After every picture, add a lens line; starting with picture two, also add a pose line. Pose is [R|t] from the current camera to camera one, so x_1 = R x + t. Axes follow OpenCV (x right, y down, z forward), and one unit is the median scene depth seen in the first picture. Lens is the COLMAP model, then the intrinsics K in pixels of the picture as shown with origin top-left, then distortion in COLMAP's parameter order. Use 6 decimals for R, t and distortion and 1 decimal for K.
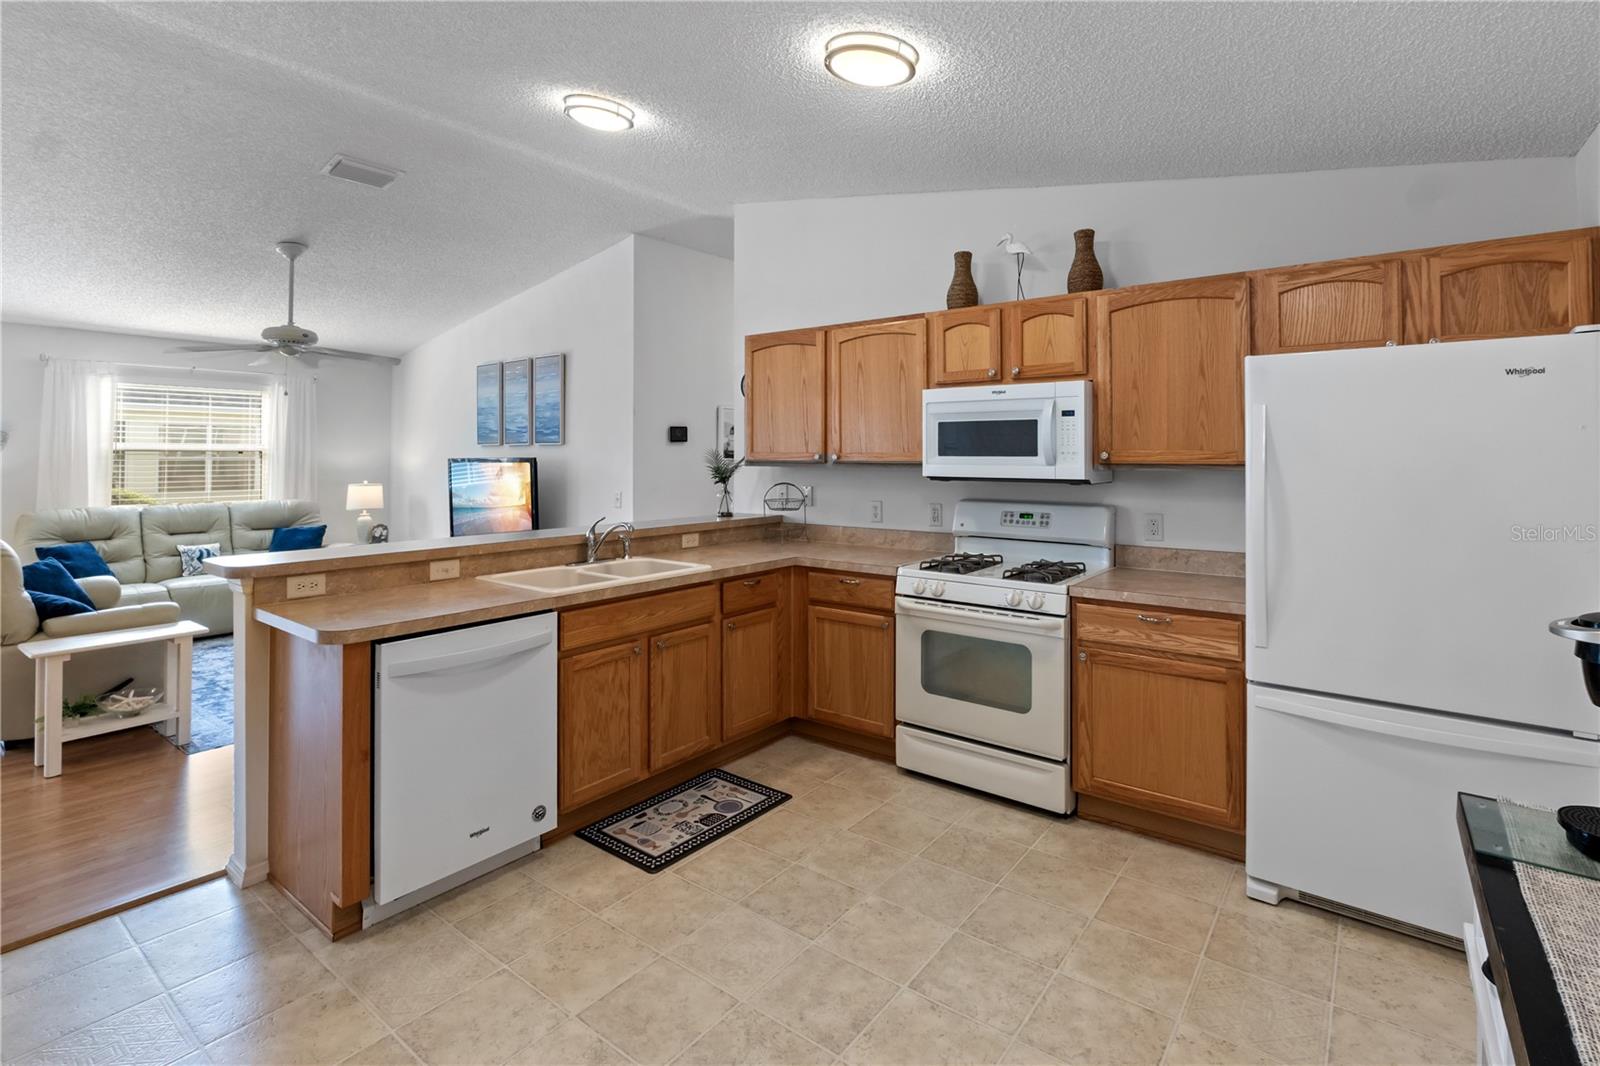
lens RADIAL K [[742.6, 0, 803.7], [0, 742.6, 439.5], [0, 0, 1]] dist [-0.013613, 0.003242]
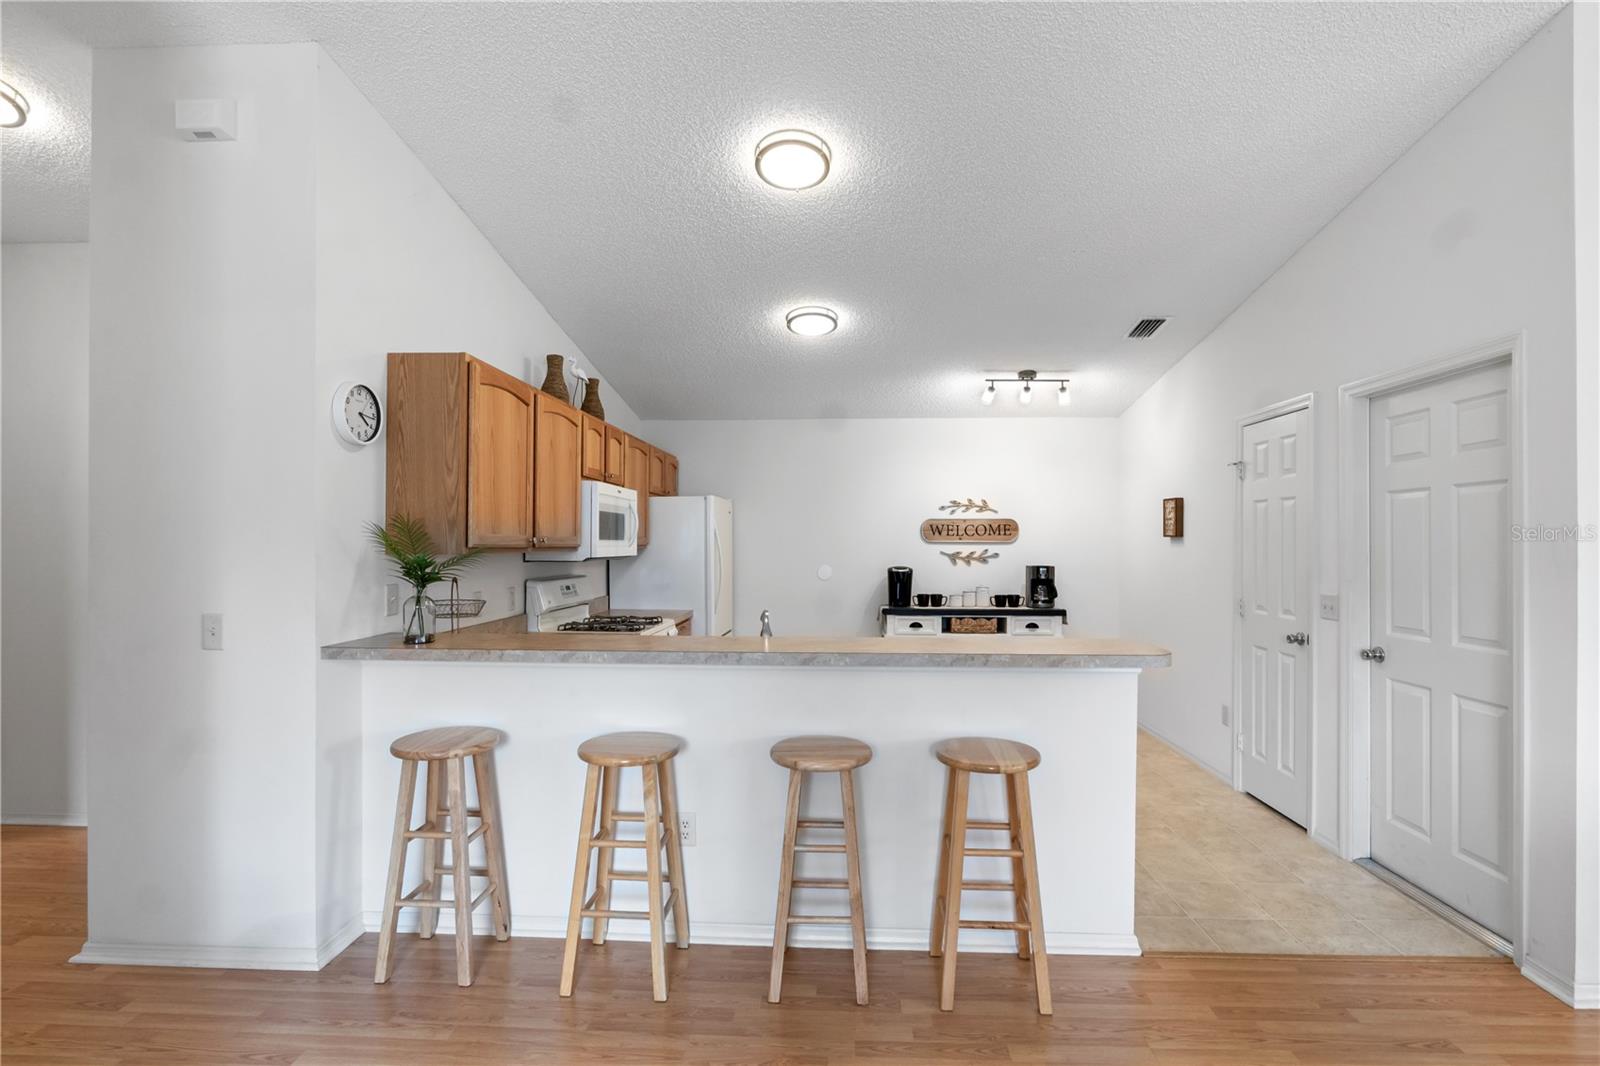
lens RADIAL K [[742.6, 0, 826.3], [0, 742.6, 543.3], [0, 0, 1]] dist [-0.013613, 0.003242]
pose [[-0.560256, -0.002151, 0.828317, -1.031800], [-0.021220, 0.999706, -0.011756, 0.035433], [-0.828048, -0.024164, -0.560136, 1.424630]]
